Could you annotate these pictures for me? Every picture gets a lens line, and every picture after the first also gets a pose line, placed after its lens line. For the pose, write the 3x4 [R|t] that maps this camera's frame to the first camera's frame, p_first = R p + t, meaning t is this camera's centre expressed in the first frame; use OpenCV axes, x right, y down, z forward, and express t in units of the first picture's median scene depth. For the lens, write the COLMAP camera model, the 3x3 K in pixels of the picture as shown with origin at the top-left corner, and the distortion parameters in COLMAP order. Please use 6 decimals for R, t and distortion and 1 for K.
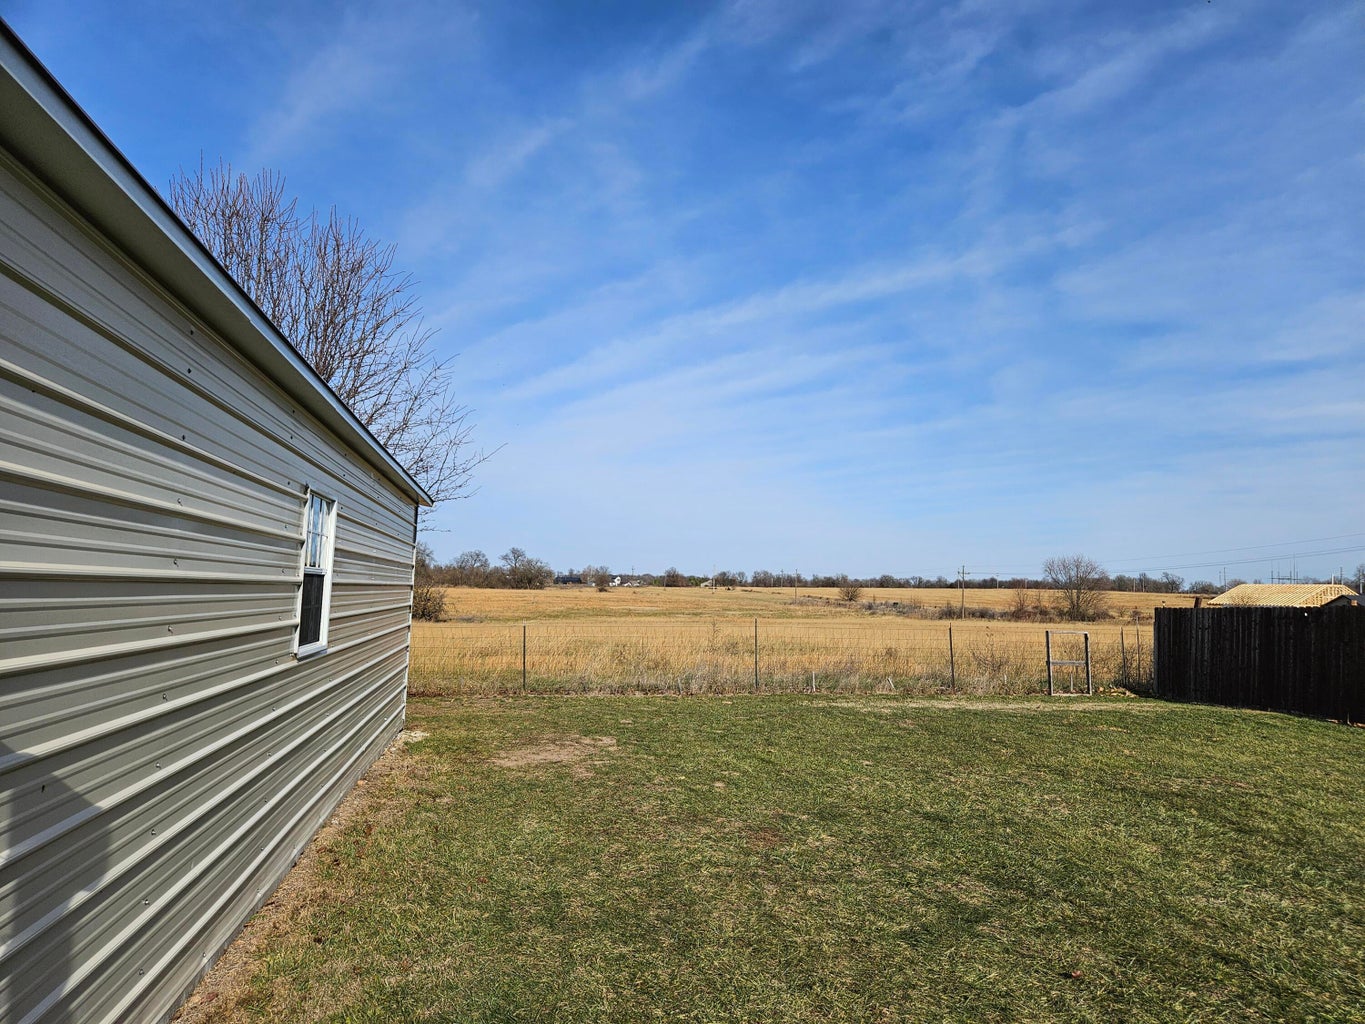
lens RADIAL K [[916.2, 0, 676.7], [0, 916.2, 521.0], [0, 0, 1]] dist [0.081493, -0.072784]
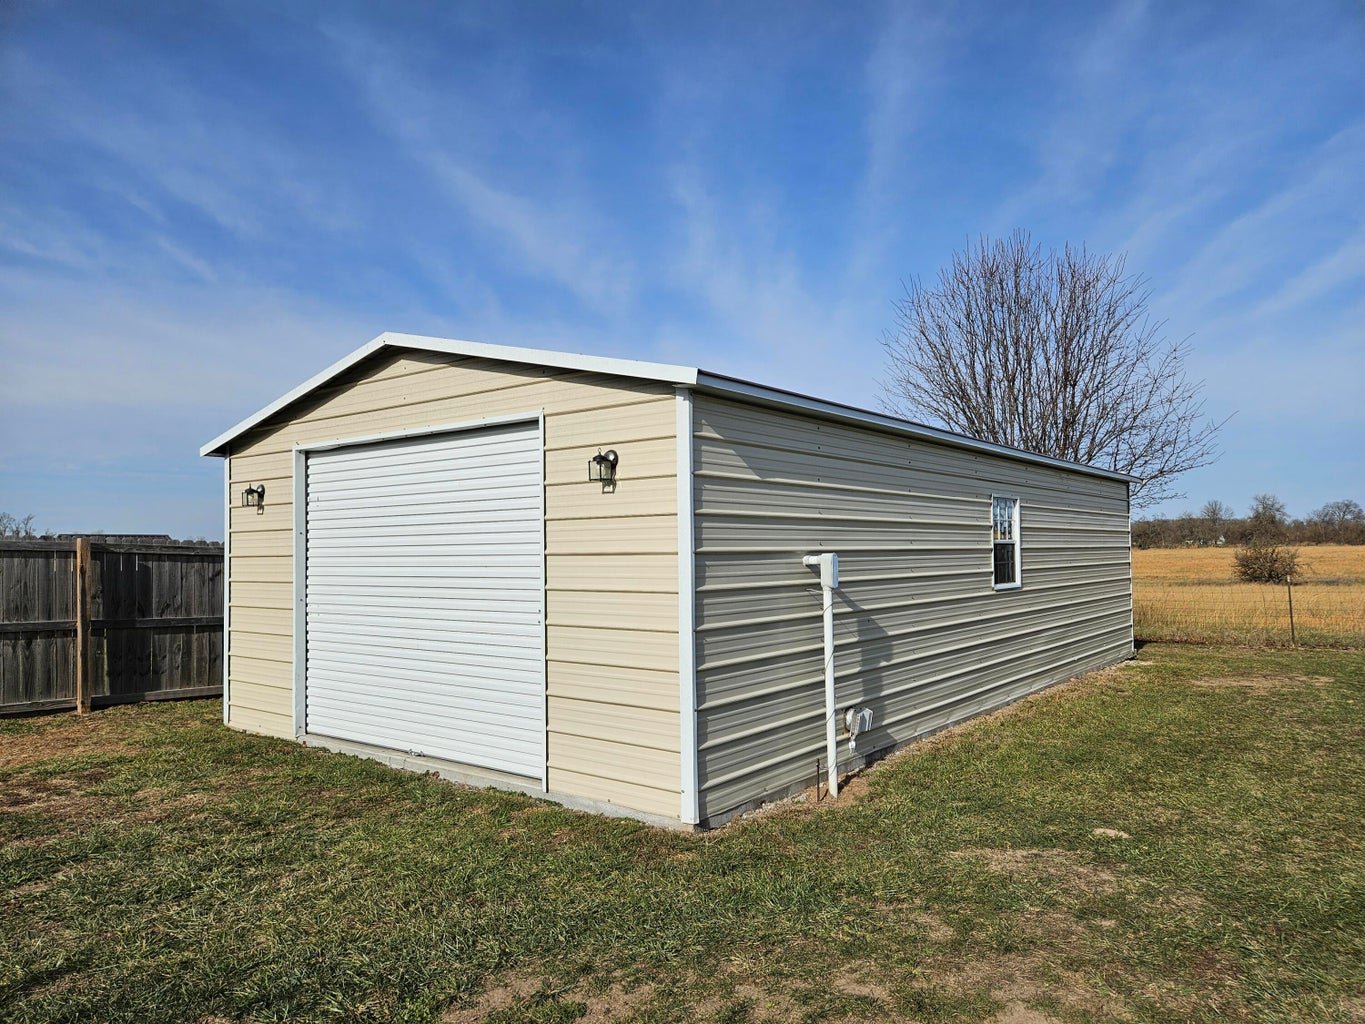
lens RADIAL K [[916.2, 0, 676.7], [0, 916.2, 521.0], [0, 0, 1]] dist [0.081493, -0.072784]
pose [[0.662944, -0.060148, -0.746249, 0.183151], [0.088153, 0.996105, -0.001975, -0.013106], [0.743461, -0.064475, 0.665664, -0.224608]]
